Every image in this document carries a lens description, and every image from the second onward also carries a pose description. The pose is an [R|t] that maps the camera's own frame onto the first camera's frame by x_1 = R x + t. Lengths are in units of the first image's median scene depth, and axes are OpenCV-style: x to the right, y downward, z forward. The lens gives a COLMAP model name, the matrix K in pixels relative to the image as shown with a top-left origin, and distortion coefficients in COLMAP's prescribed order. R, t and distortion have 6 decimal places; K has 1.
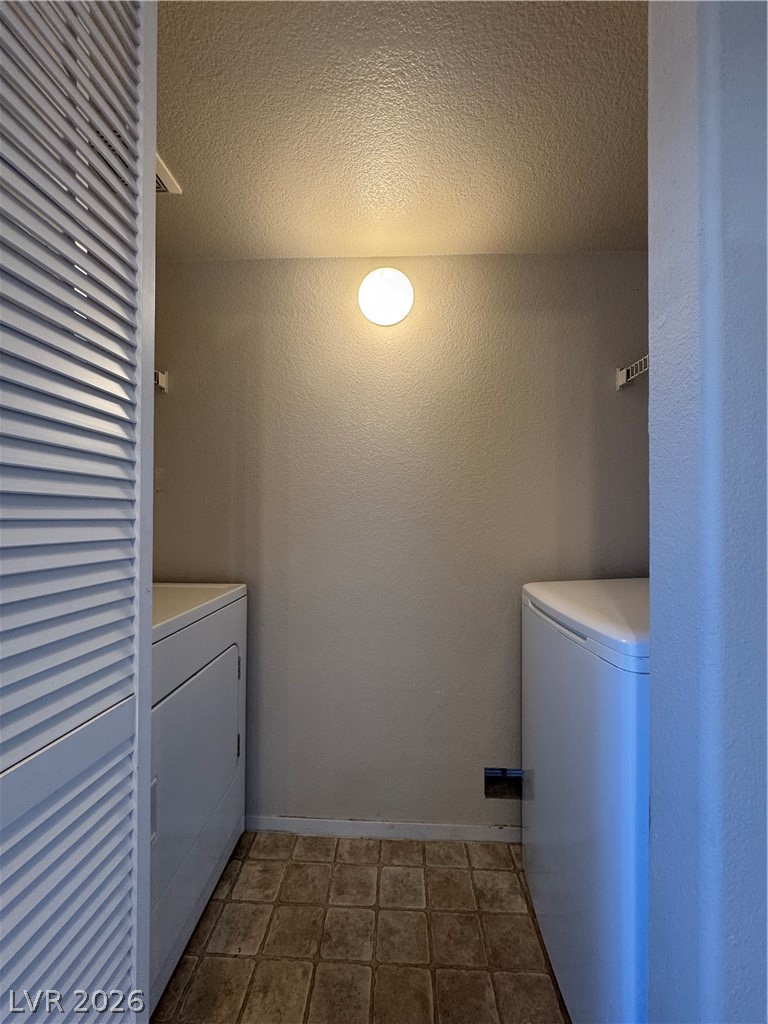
lens RADIAL K [[413.5, 0, 384.0], [0, 413.5, 512.0], [0, 0, 1]] dist [-0.002525, 0.001069]
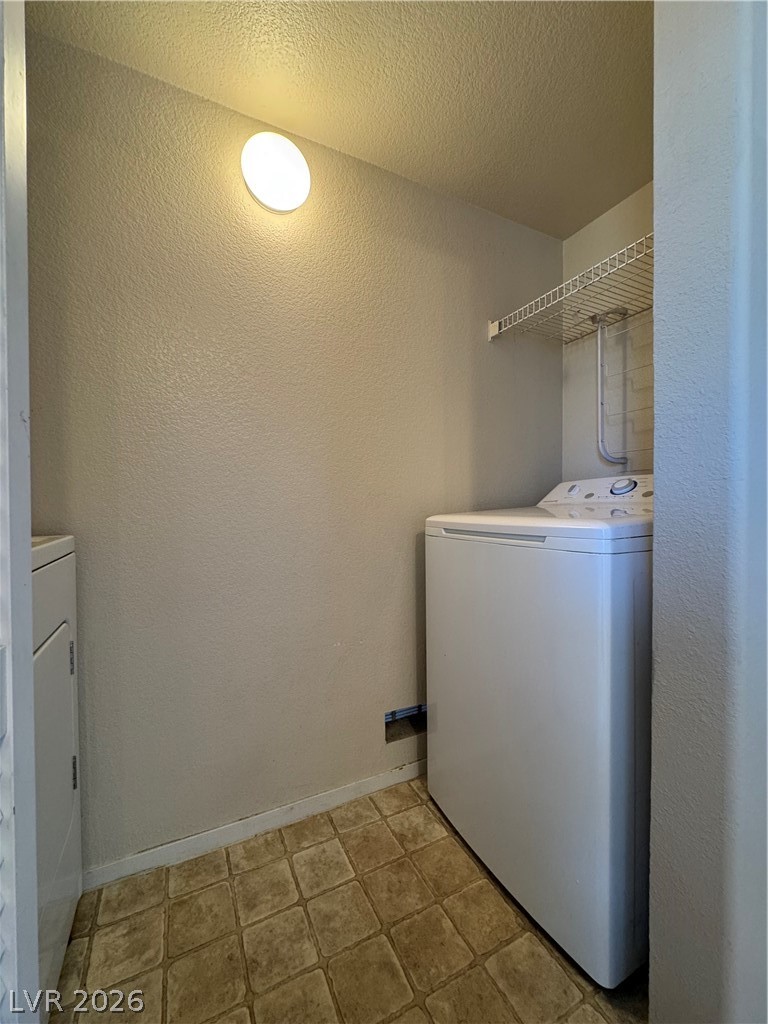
lens RADIAL K [[410.2, 0, 384.0], [0, 410.2, 512.0], [0, 0, 1]] dist [-0.002745, 0.000396]
pose [[0.874485, -0.022568, 0.484527, -0.234225], [0.008895, 0.999495, 0.030500, 0.133317], [-0.484971, -0.022362, 0.874245, 0.194024]]
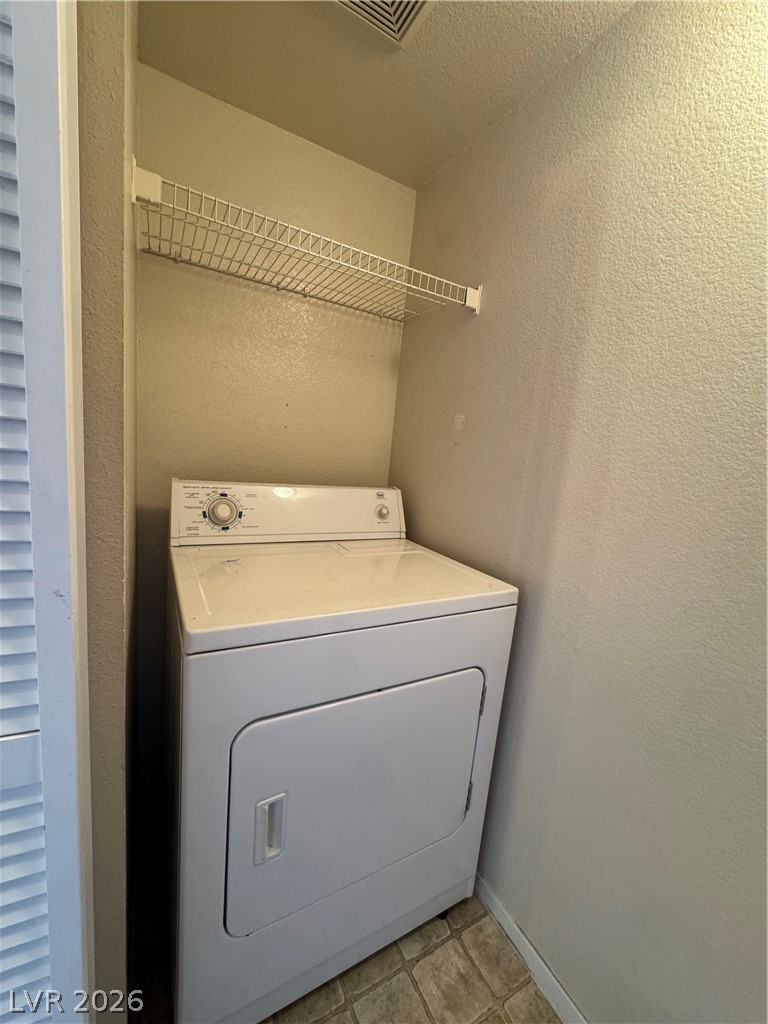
lens RADIAL K [[410.2, 0, 384.0], [0, 410.2, 512.0], [0, 0, 1]] dist [-0.002745, 0.000396]
pose [[0.520488, 0.174502, -0.835848, 0.094163], [-0.084785, 0.984619, 0.152764, -0.034004], [0.849649, -0.008644, 0.527277, 0.510097]]
